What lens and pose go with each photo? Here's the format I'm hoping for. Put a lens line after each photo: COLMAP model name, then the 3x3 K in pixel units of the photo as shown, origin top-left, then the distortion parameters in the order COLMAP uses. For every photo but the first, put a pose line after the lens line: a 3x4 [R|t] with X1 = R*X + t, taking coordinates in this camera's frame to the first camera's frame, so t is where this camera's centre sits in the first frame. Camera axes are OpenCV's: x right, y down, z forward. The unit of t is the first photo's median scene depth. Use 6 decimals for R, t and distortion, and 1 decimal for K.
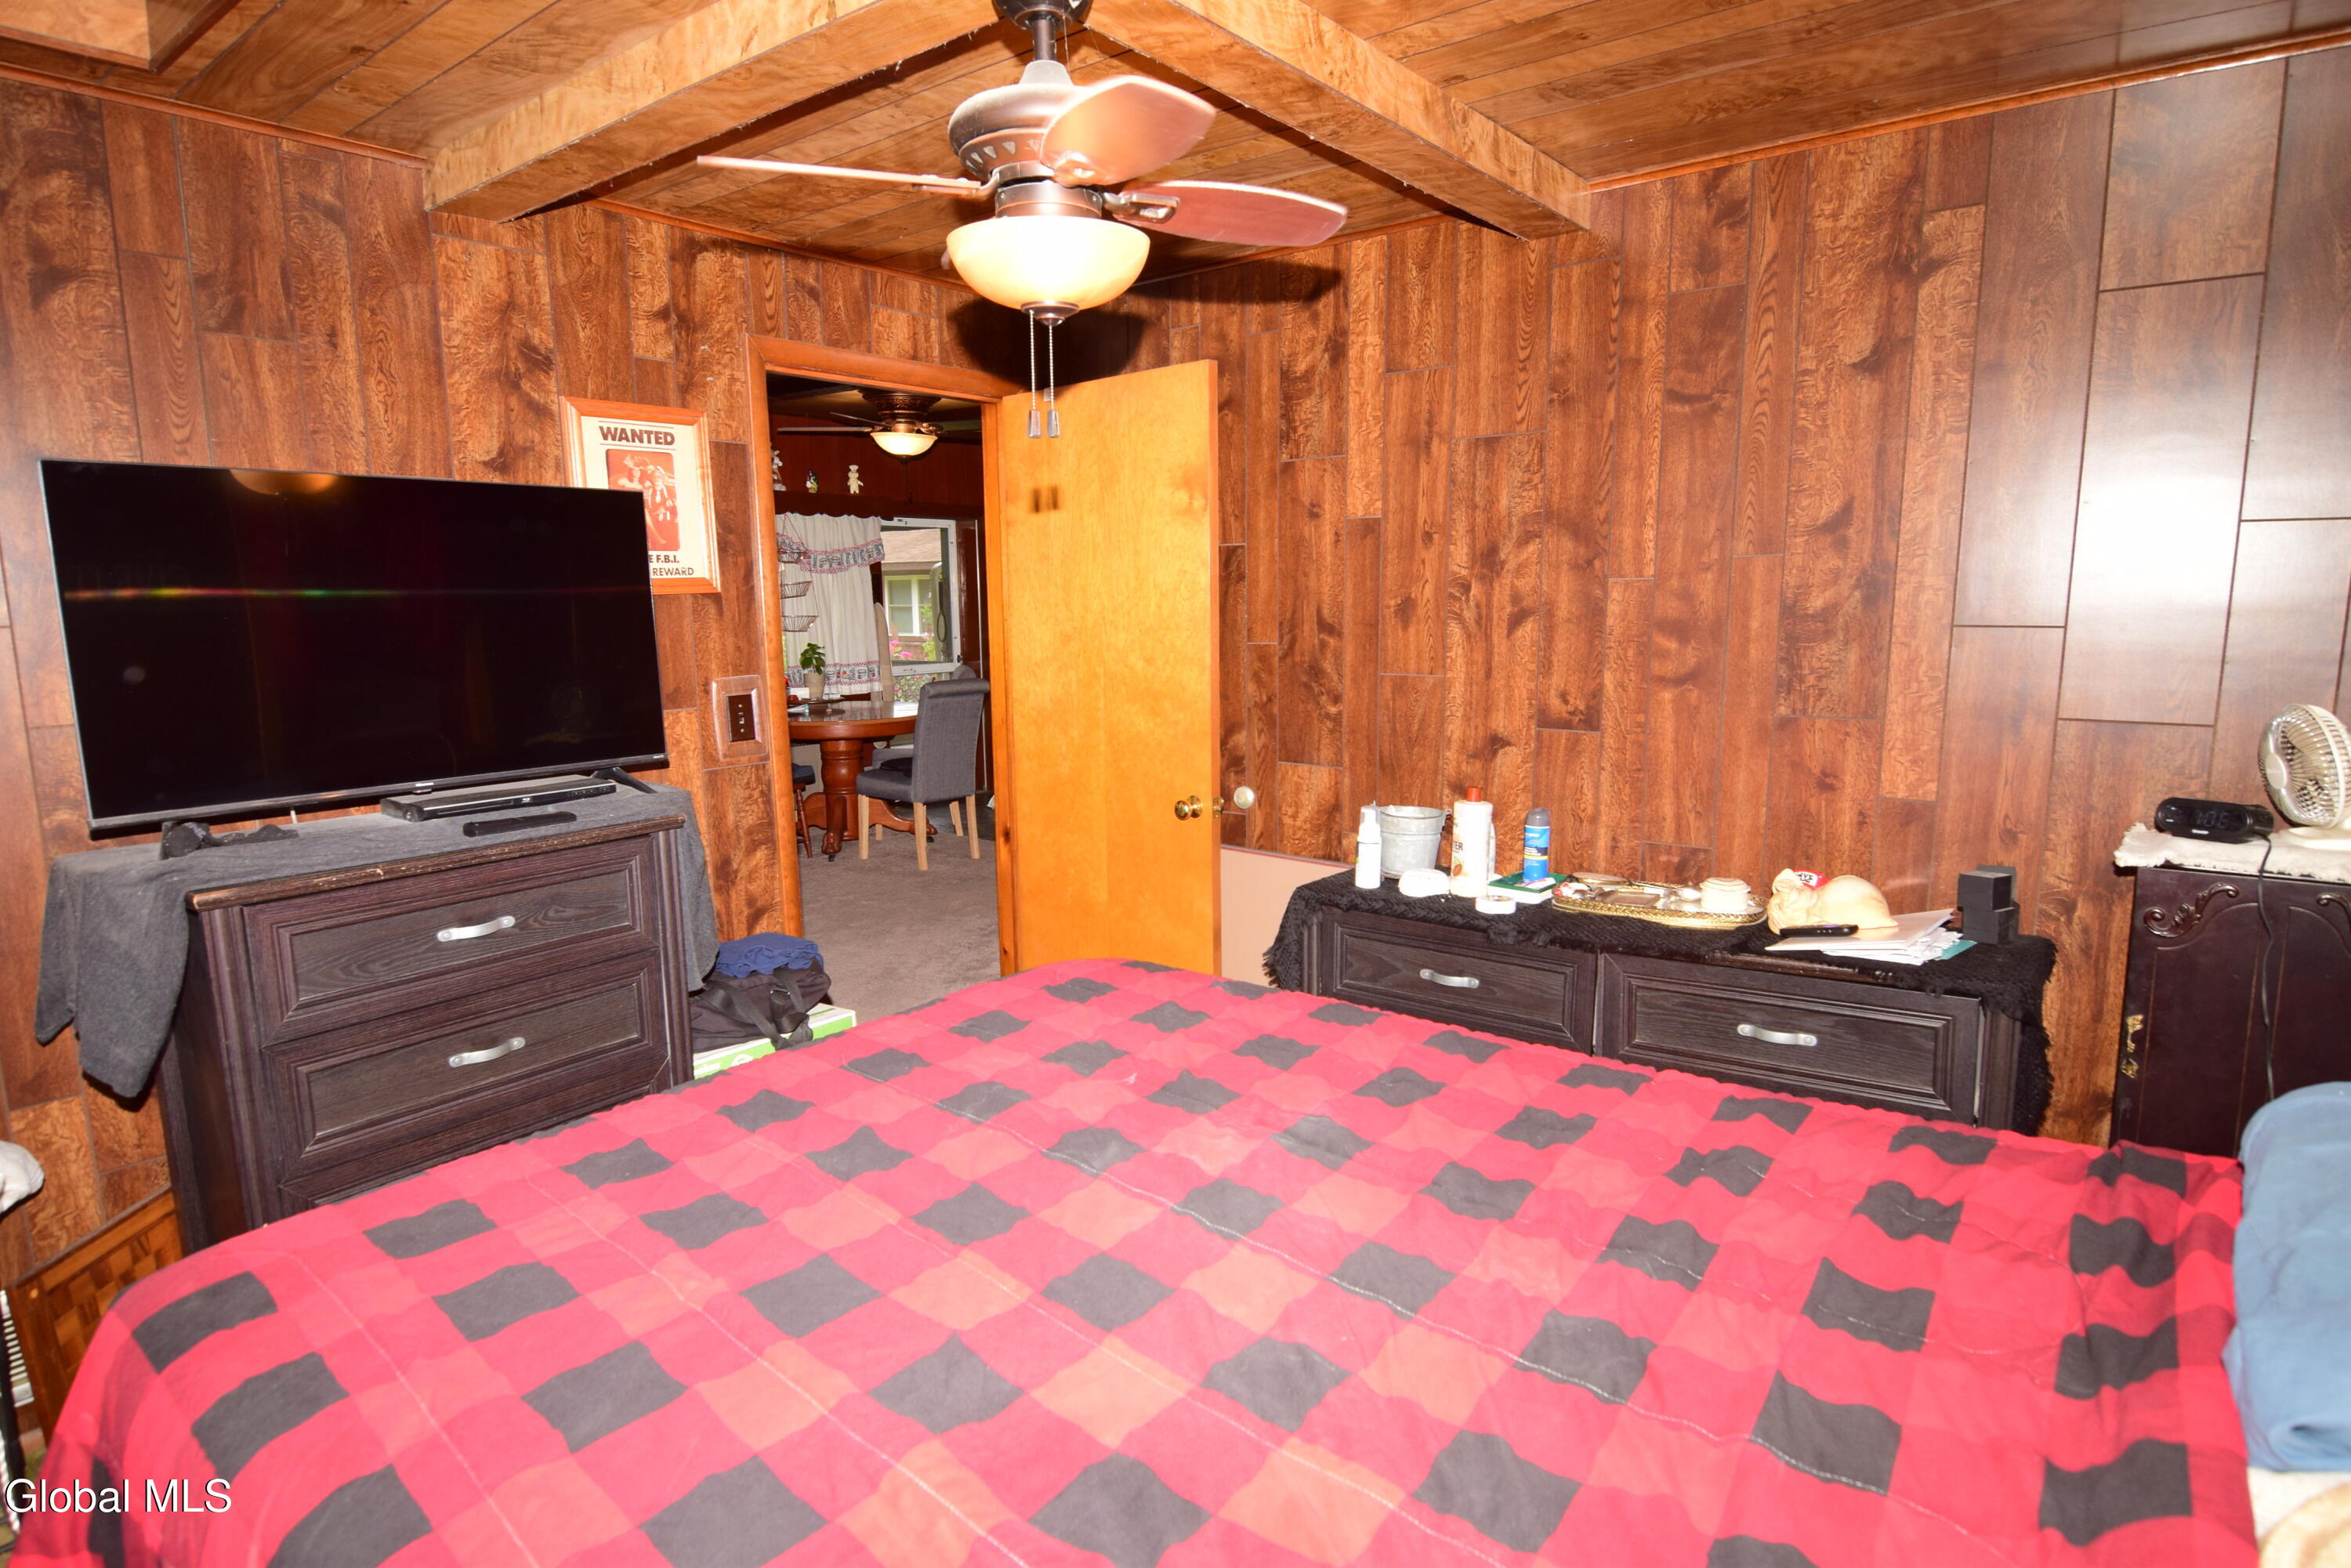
lens RADIAL K [[1280.4, 0, 1164.0], [0, 1280.4, 785.5], [0, 0, 1]] dist [-0.004275, -0.001823]
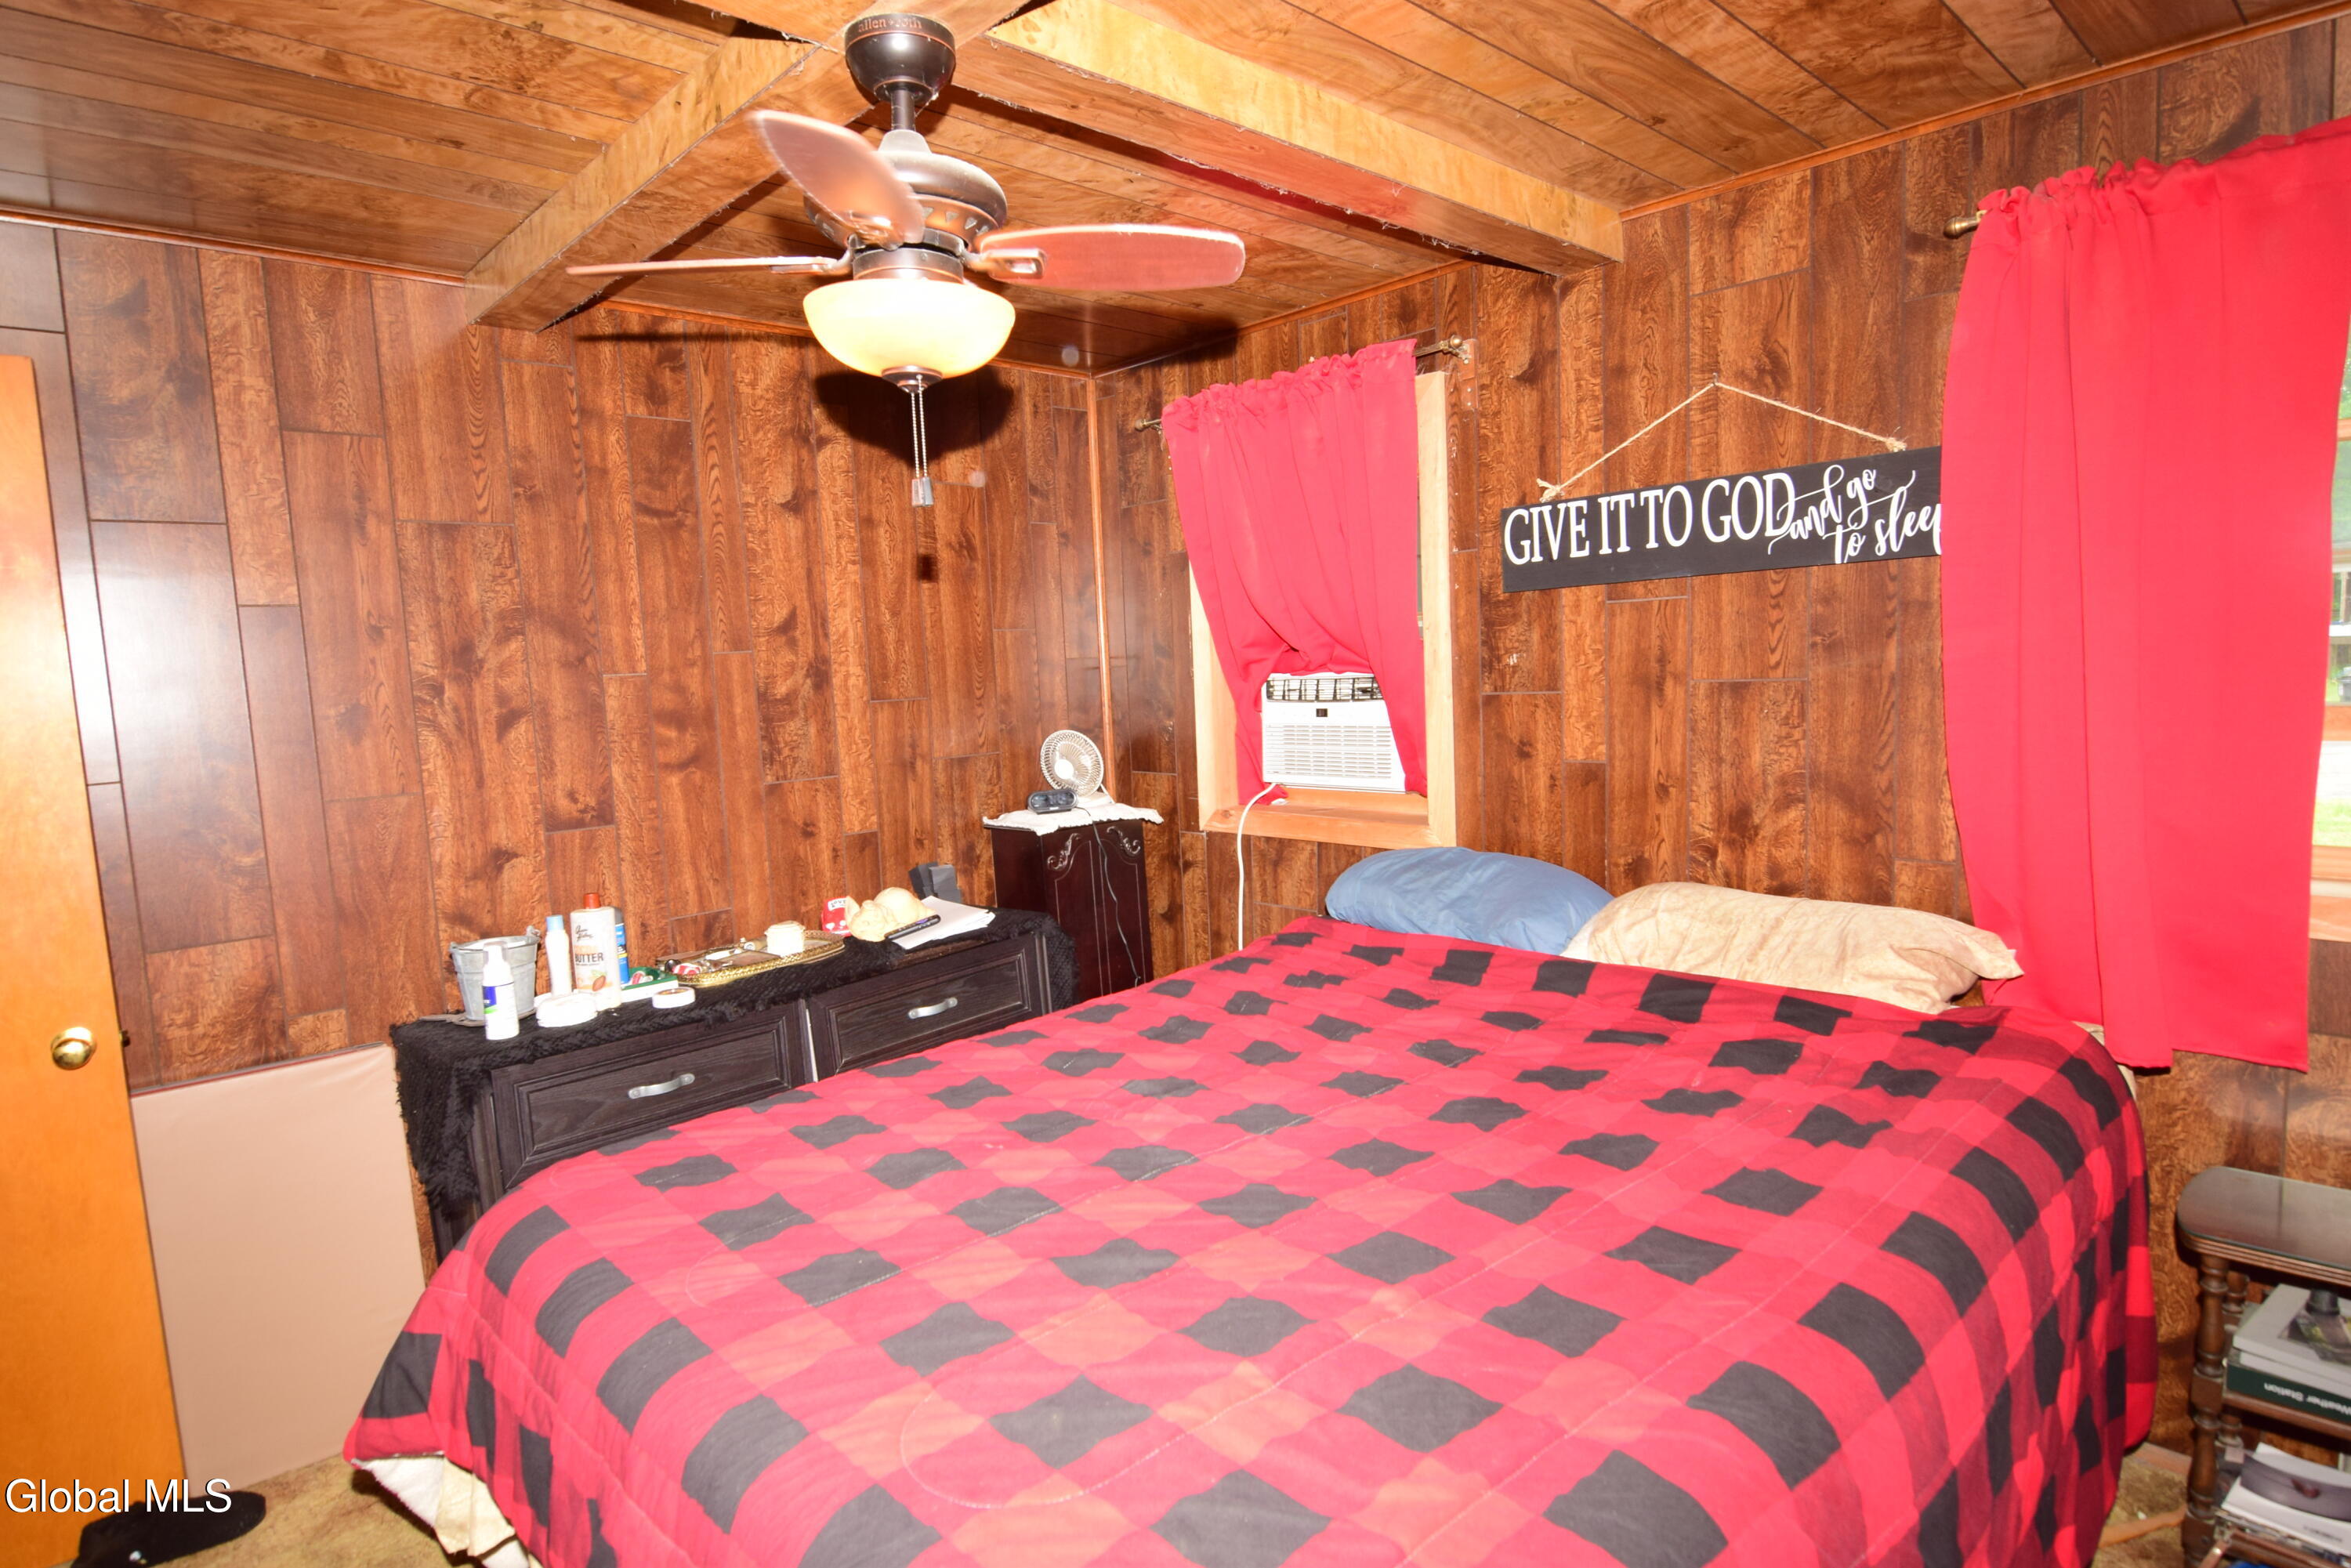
lens RADIAL K [[1280.4, 0, 1164.0], [0, 1280.4, 785.5], [0, 0, 1]] dist [-0.004275, -0.001823]
pose [[0.130501, -0.089195, 0.987428, -0.625111], [0.195569, 0.978693, 0.062558, -0.052466], [-0.971968, 0.184946, 0.145165, 0.439219]]
